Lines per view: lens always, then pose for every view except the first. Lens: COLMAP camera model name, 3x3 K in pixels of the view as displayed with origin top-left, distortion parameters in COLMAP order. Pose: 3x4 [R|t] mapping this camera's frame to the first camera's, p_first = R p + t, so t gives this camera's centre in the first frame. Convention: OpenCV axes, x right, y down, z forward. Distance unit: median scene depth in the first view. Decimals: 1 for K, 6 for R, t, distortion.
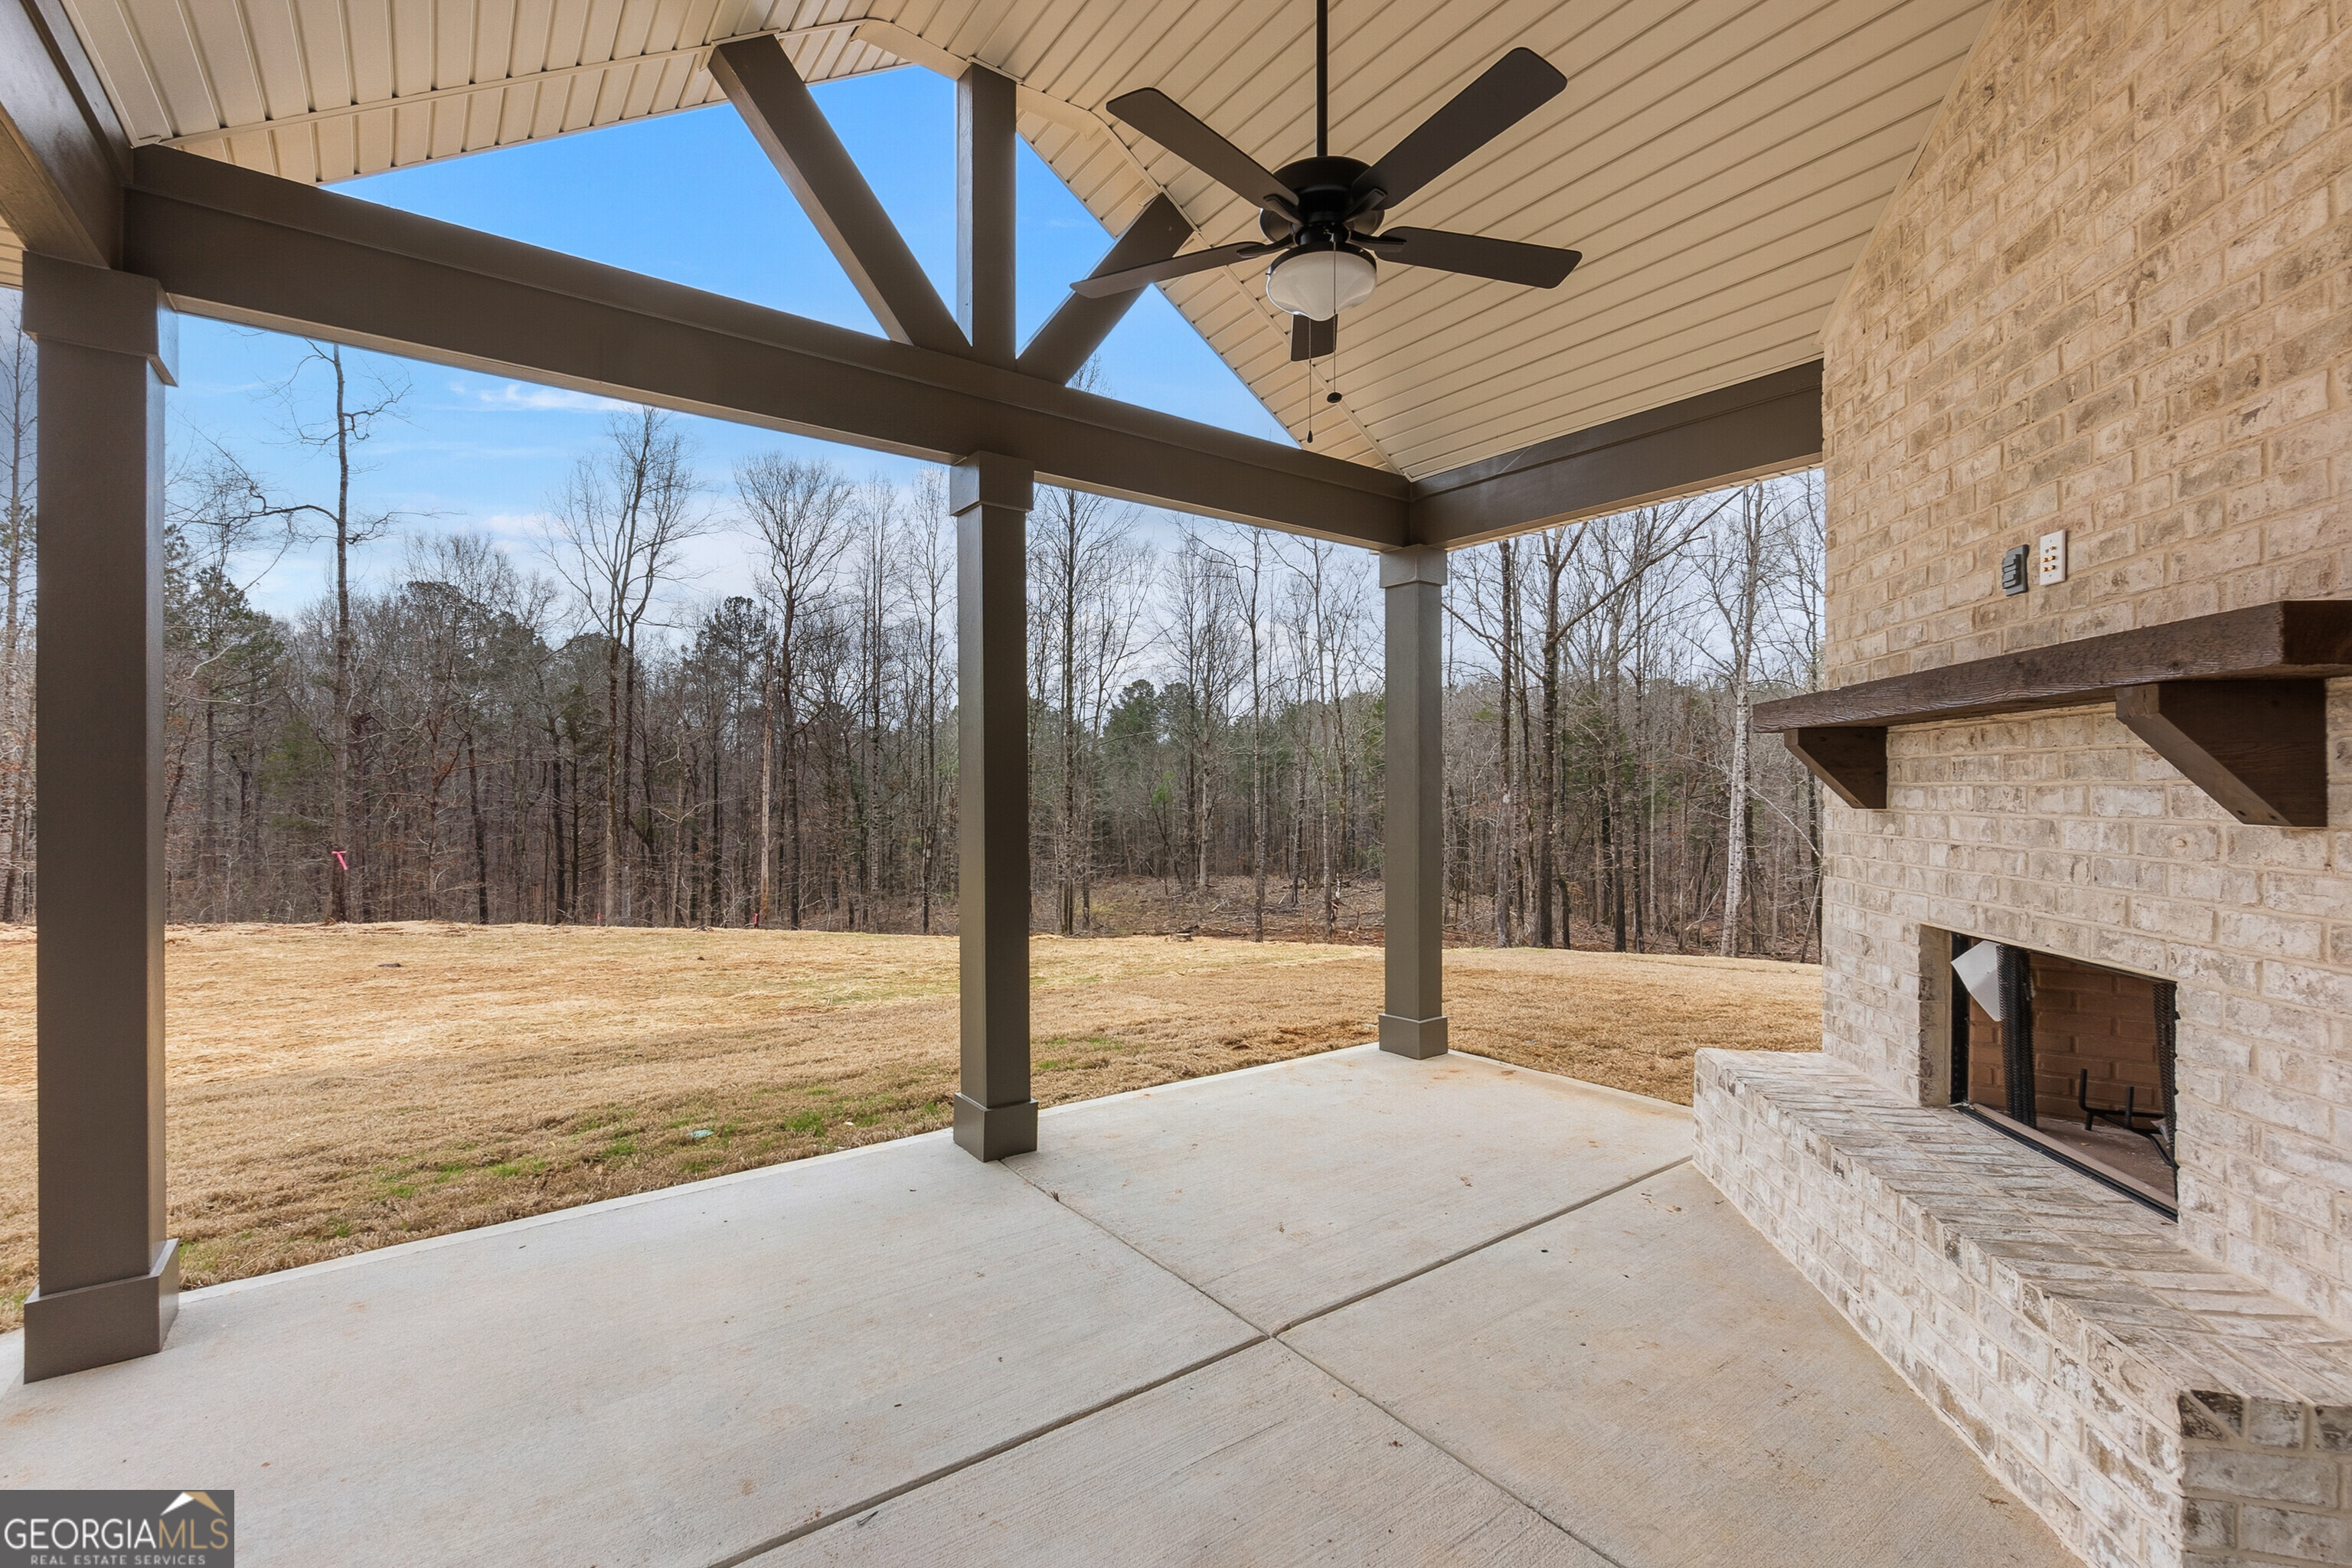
lens RADIAL K [[1016.7, 0, 1176.0], [0, 1016.7, 784.0], [0, 0, 1]] dist [-0.010174, 0.000433]
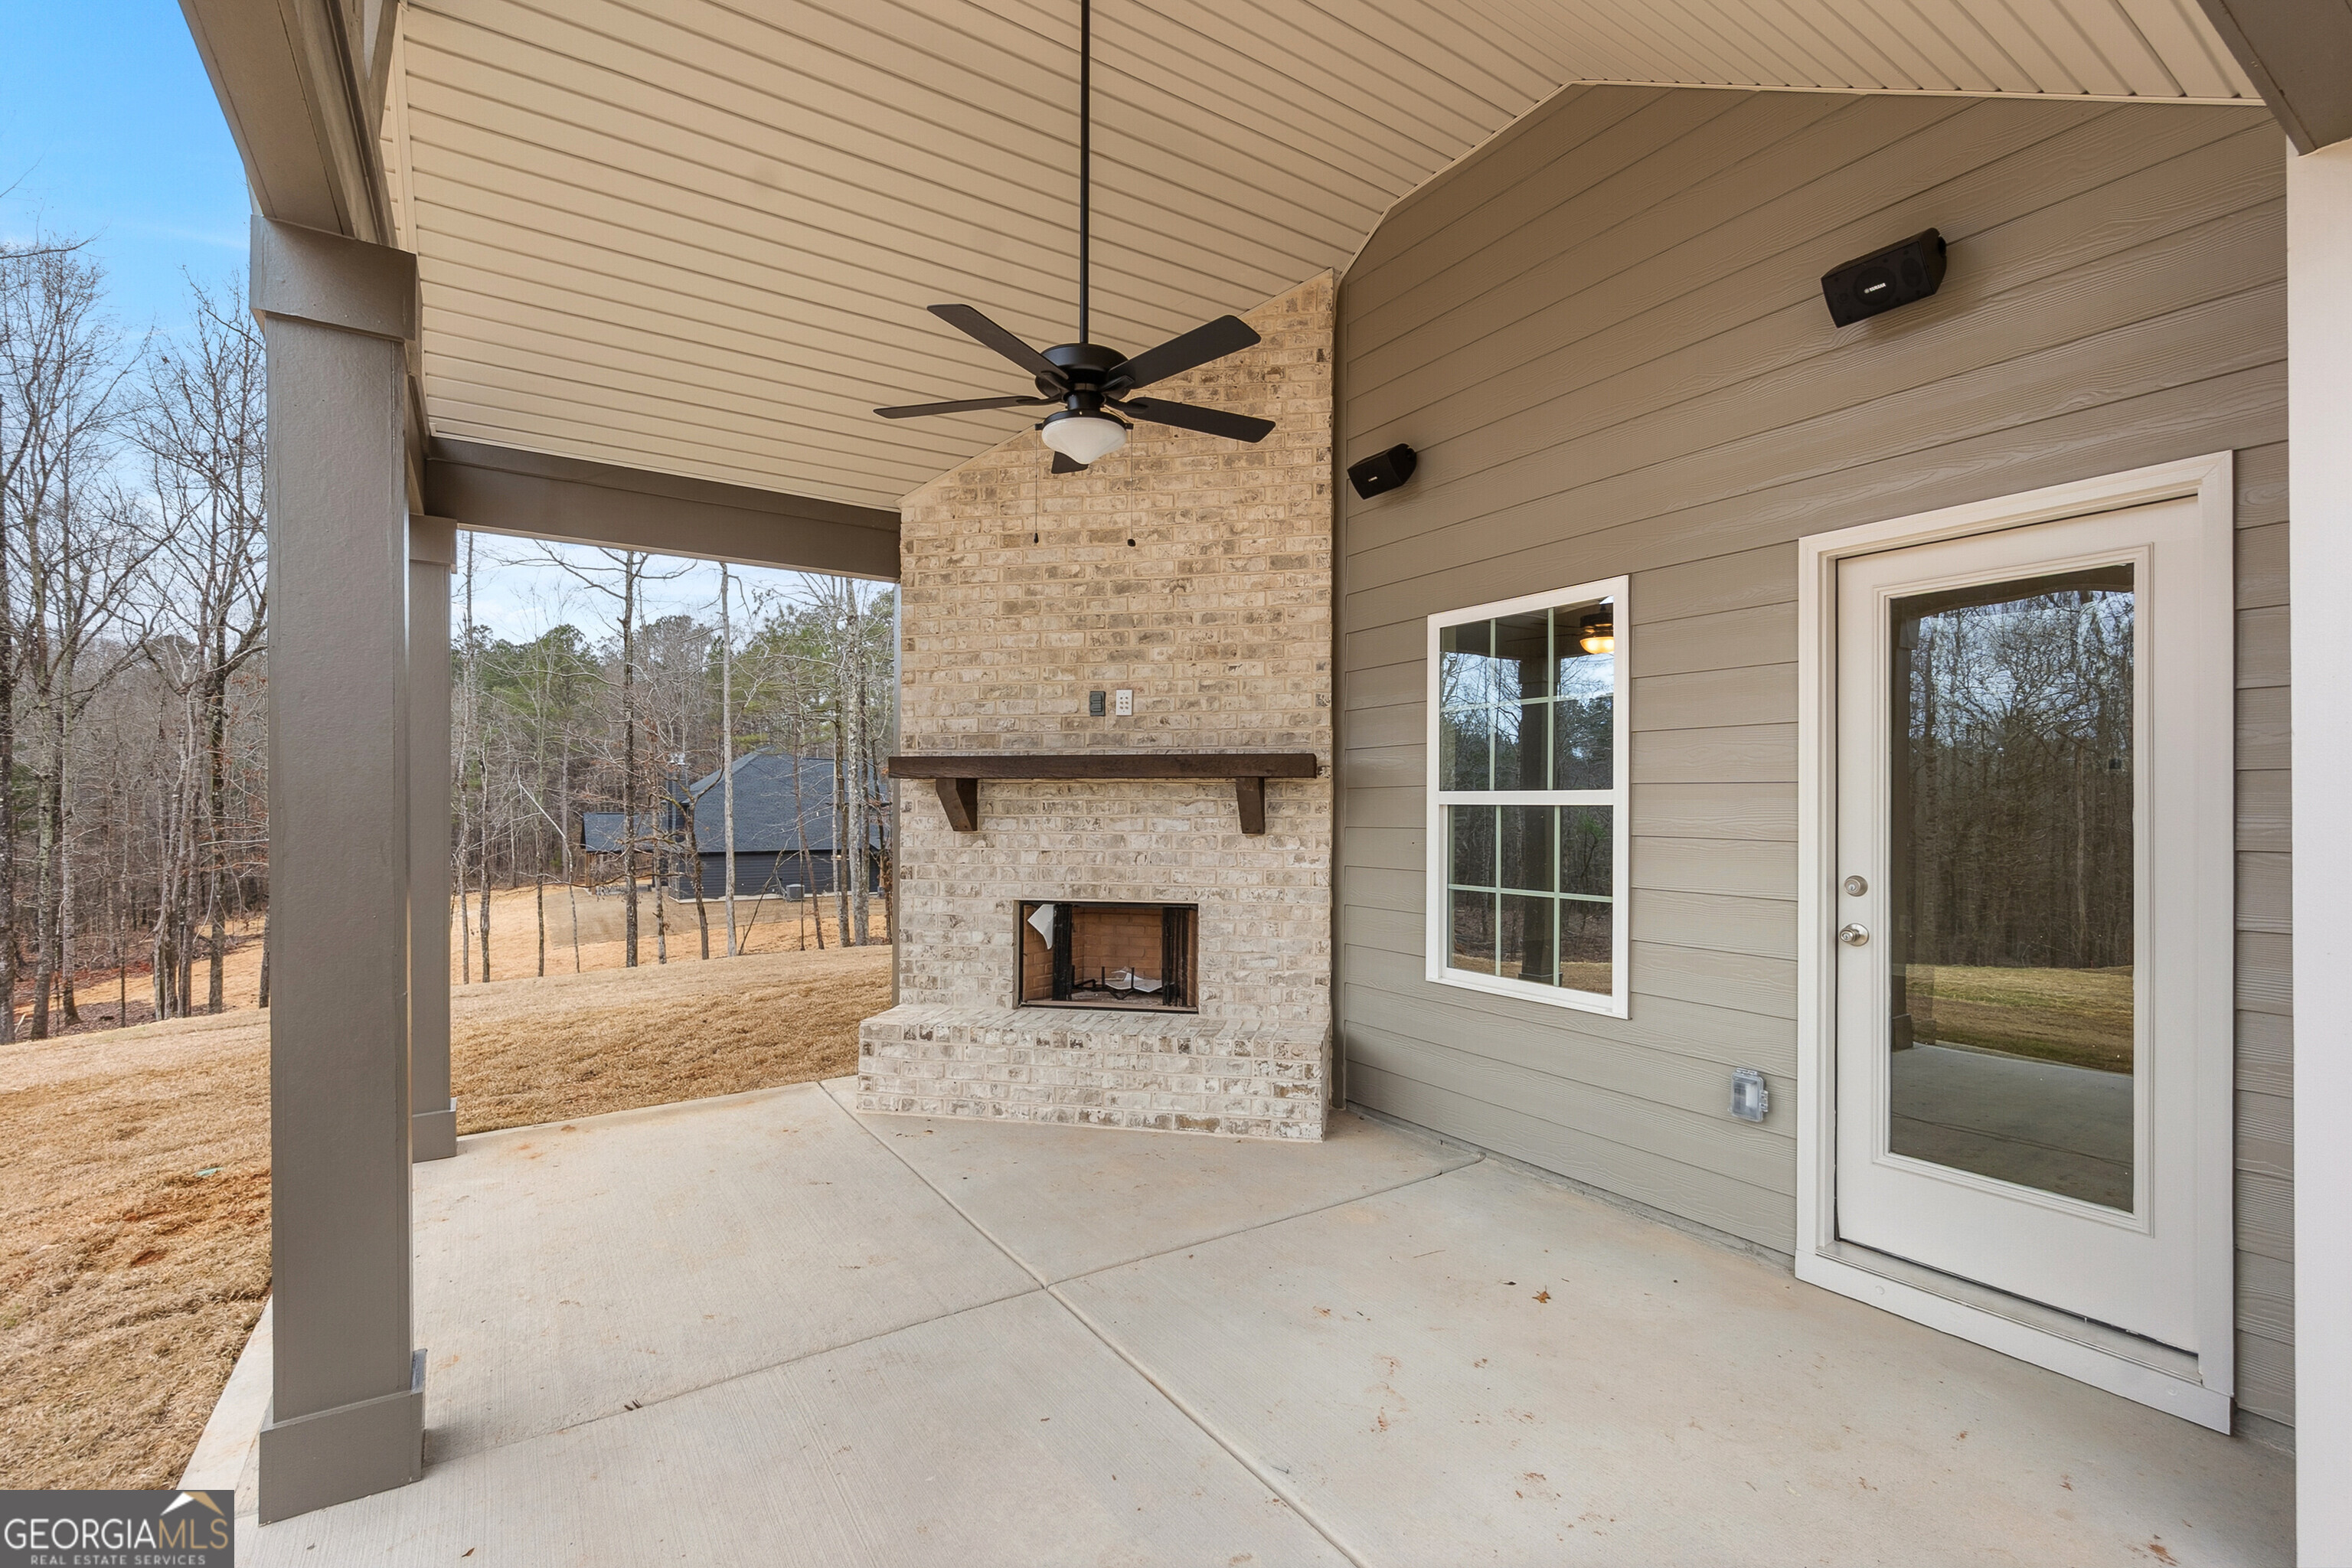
lens RADIAL K [[1016.7, 0, 1176.0], [0, 1016.7, 784.0], [0, 0, 1]] dist [-0.010174, 0.000433]
pose [[0.051918, 0.012969, 0.998567, -0.835130], [-0.004382, 0.999909, -0.012758, -0.028736], [-0.998642, -0.003713, 0.051970, 0.590880]]
